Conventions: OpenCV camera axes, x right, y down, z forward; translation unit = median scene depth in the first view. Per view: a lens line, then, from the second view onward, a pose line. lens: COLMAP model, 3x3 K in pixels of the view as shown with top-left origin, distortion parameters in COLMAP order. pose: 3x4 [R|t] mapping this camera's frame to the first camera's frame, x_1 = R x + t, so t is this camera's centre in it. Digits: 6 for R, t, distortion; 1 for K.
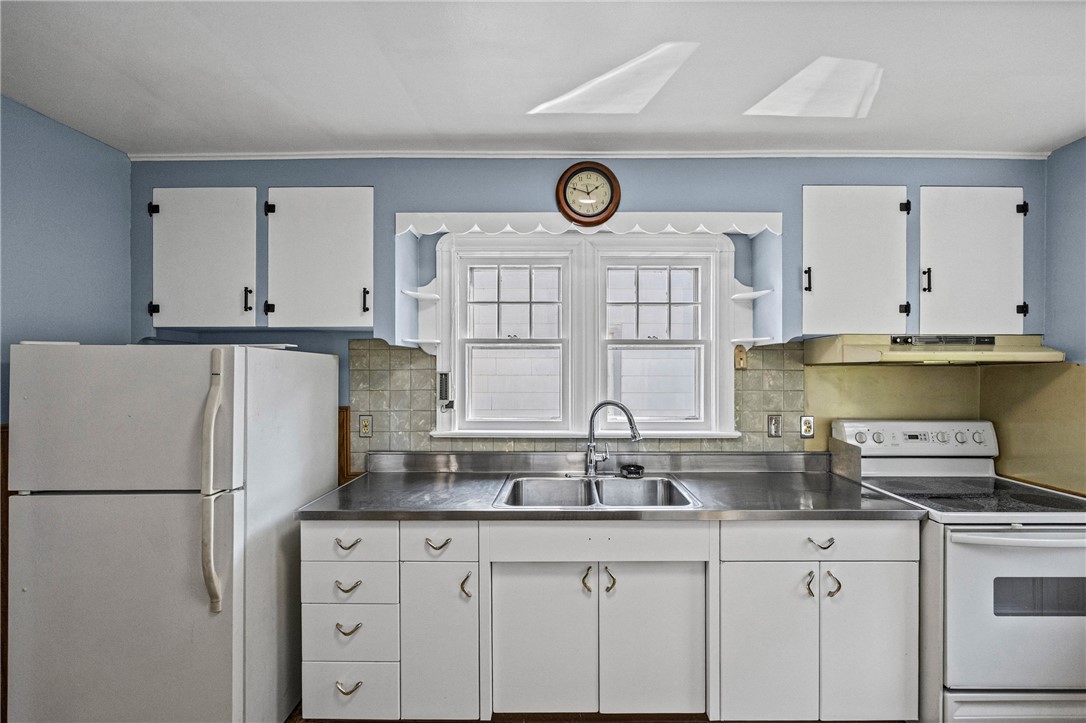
lens RADIAL K [[421.9, 0, 544.4], [0, 421.9, 367.6], [0, 0, 1]] dist [-0.003444, -0.000065]
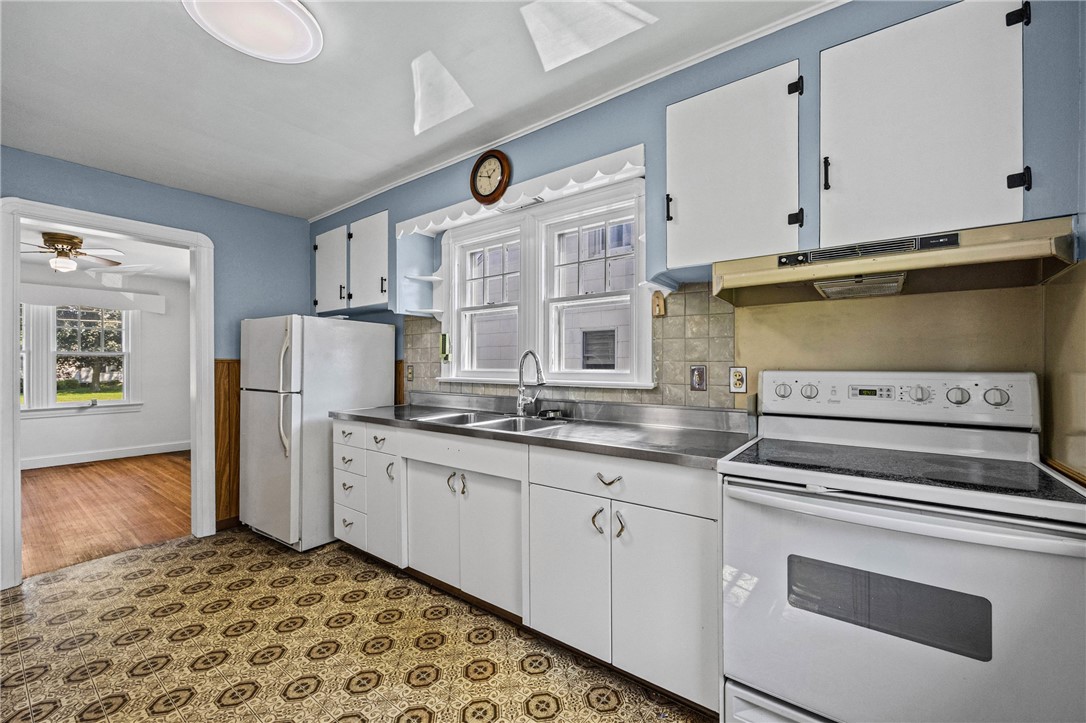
lens RADIAL K [[423.5, 0, 543.0], [0, 423.5, 361.5], [0, 0, 1]] dist [-0.000871, -0.000148]
pose [[0.811586, -0.005956, -0.584202, 0.919153], [0.002922, 0.999977, -0.006136, 0.124544], [0.584225, 0.003273, 0.811585, 0.097341]]
